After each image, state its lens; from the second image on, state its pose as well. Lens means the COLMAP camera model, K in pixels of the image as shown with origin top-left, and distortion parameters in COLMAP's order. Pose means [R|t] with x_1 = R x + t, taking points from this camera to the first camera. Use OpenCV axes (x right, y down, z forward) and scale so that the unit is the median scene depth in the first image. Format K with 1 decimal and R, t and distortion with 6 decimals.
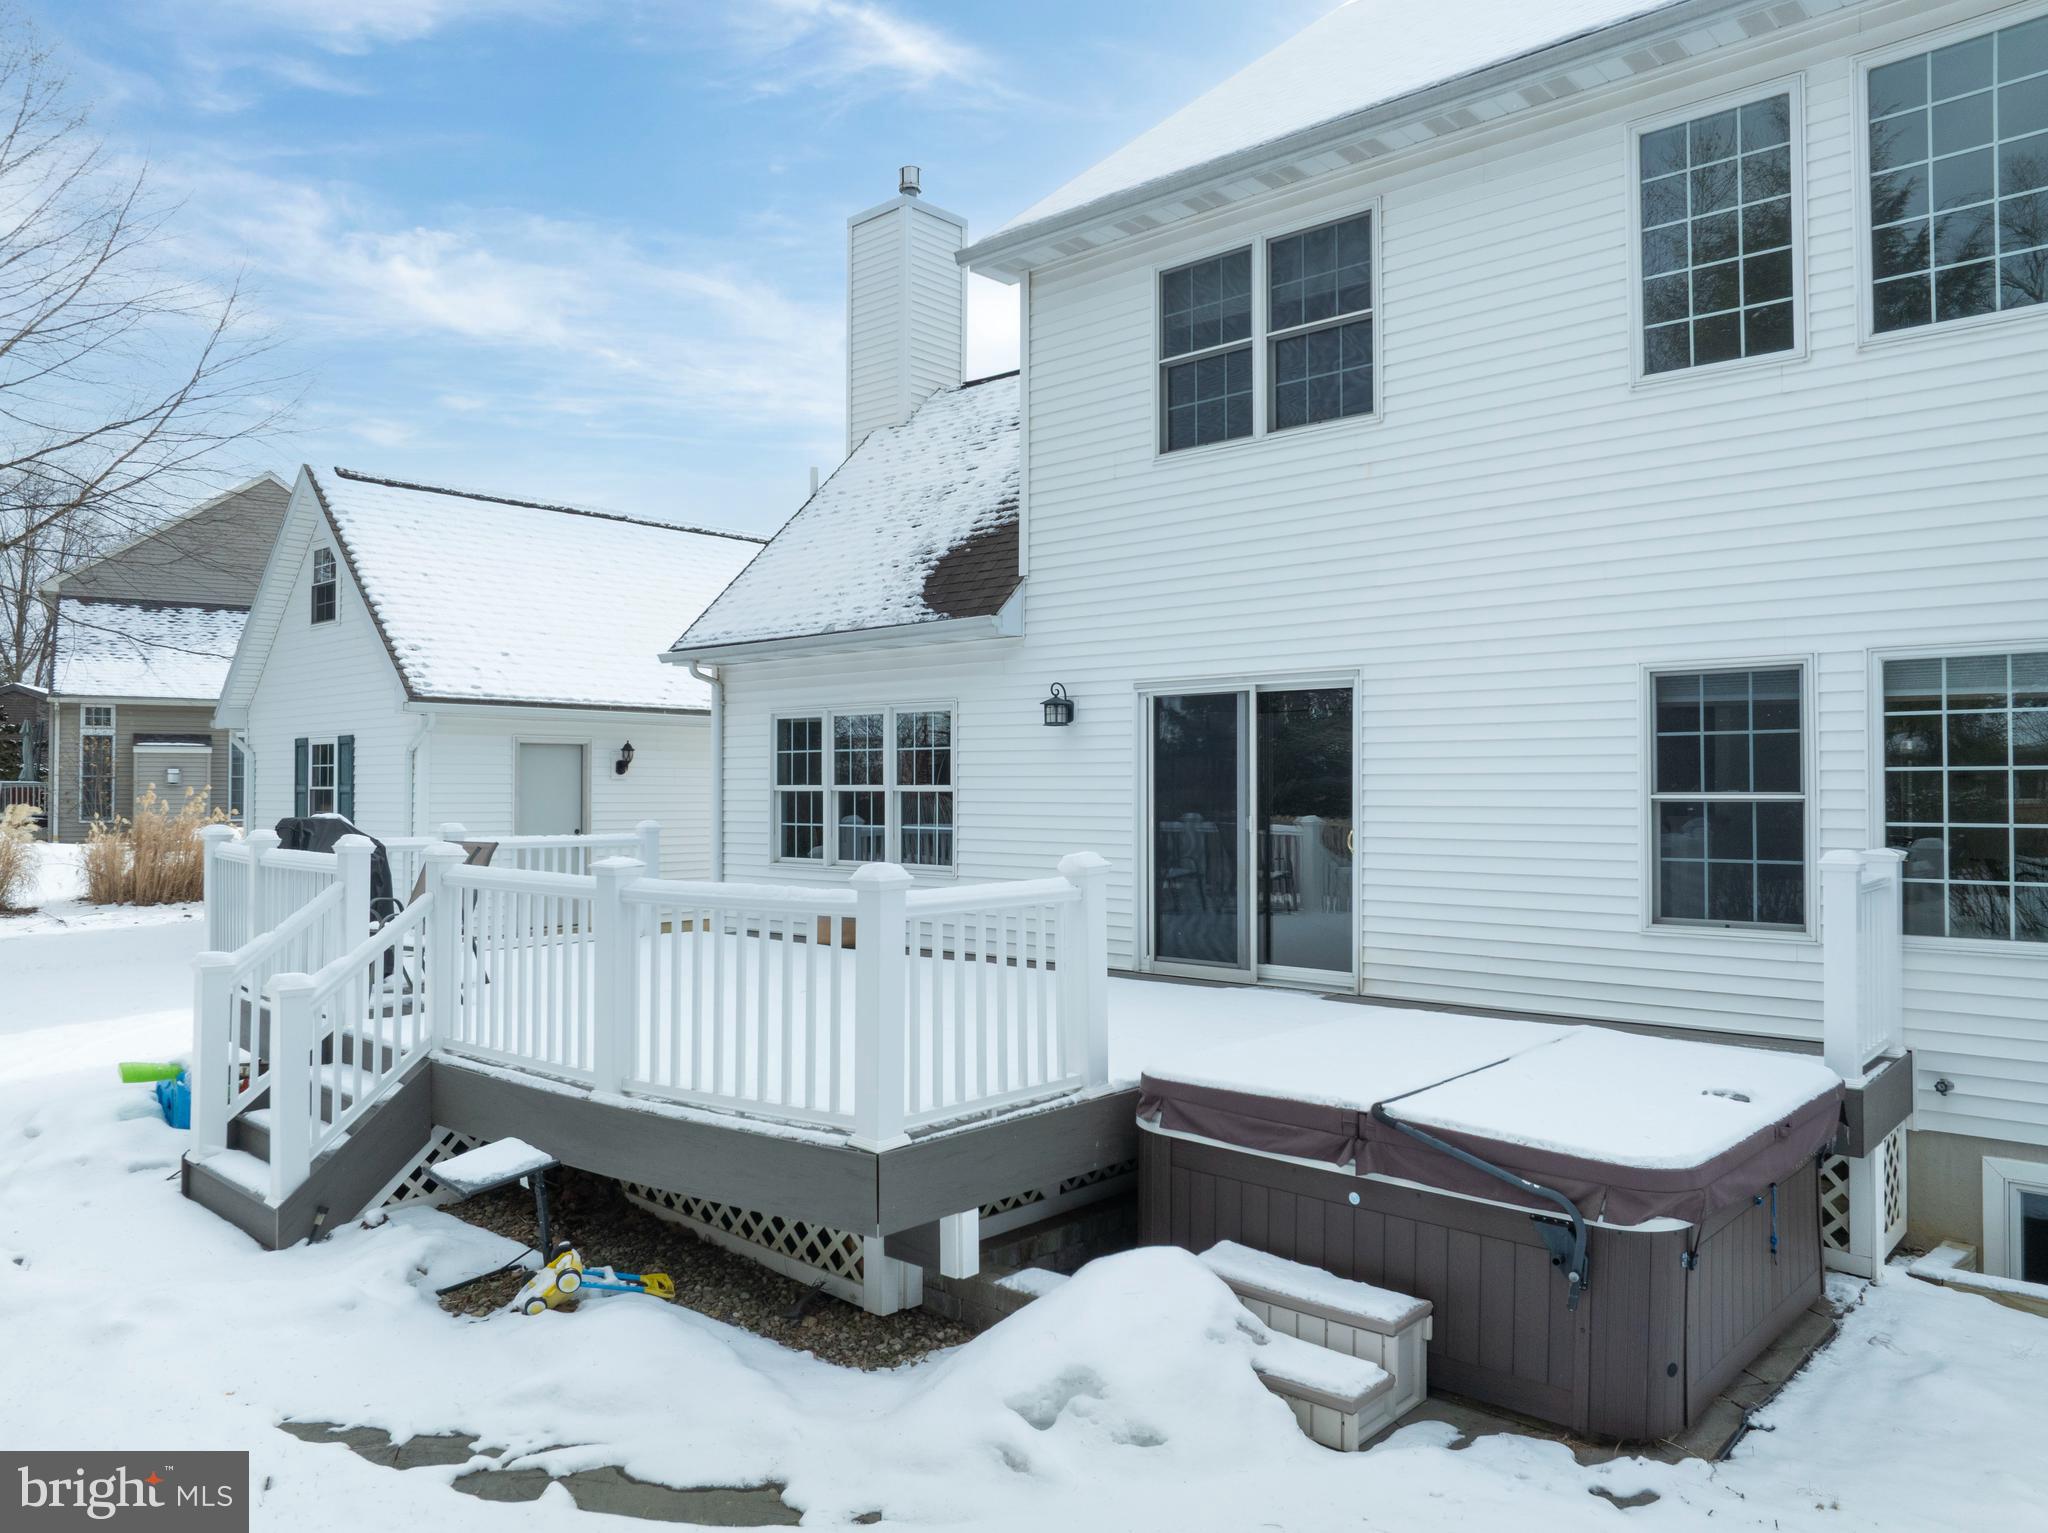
lens RADIAL K [[1443.2, 0, 1024.0], [0, 1443.2, 766.5], [0, 0, 1]] dist [-0.002943, -0.066570]
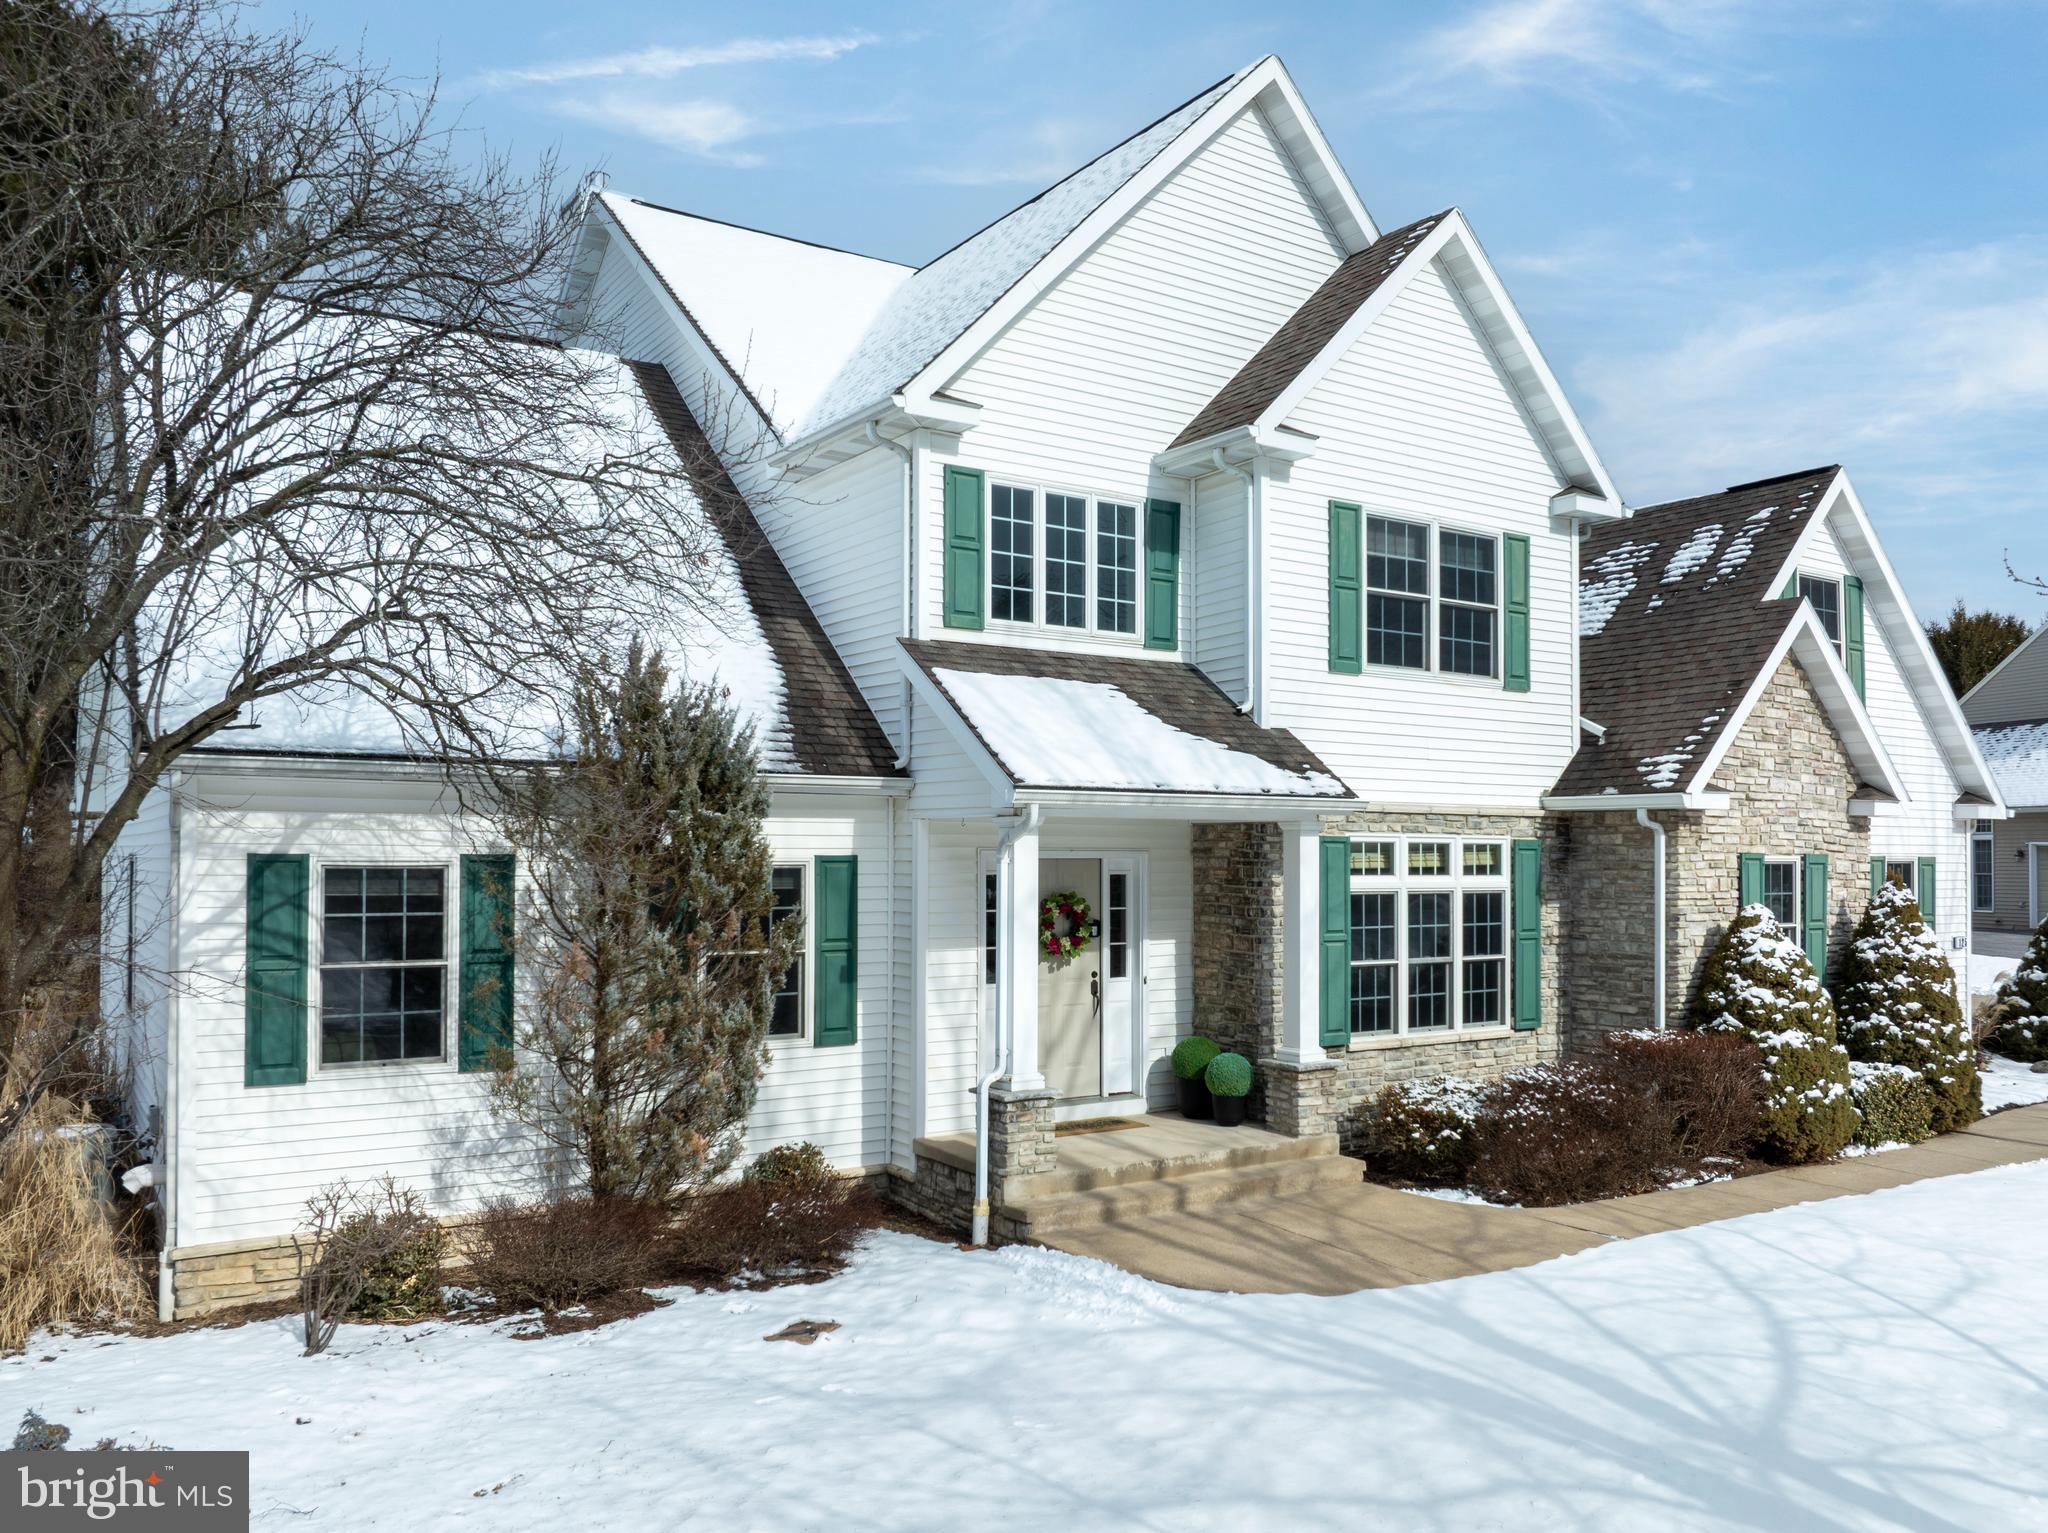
lens RADIAL K [[1443.2, 0, 1024.0], [0, 1443.2, 766.5], [0, 0, 1]] dist [-0.002943, -0.066570]
pose [[0.260053, 0.099037, 0.960502, -1.143564], [0.009060, 0.994432, -0.104988, -0.015835], [-0.965552, 0.036005, 0.257708, 1.023873]]
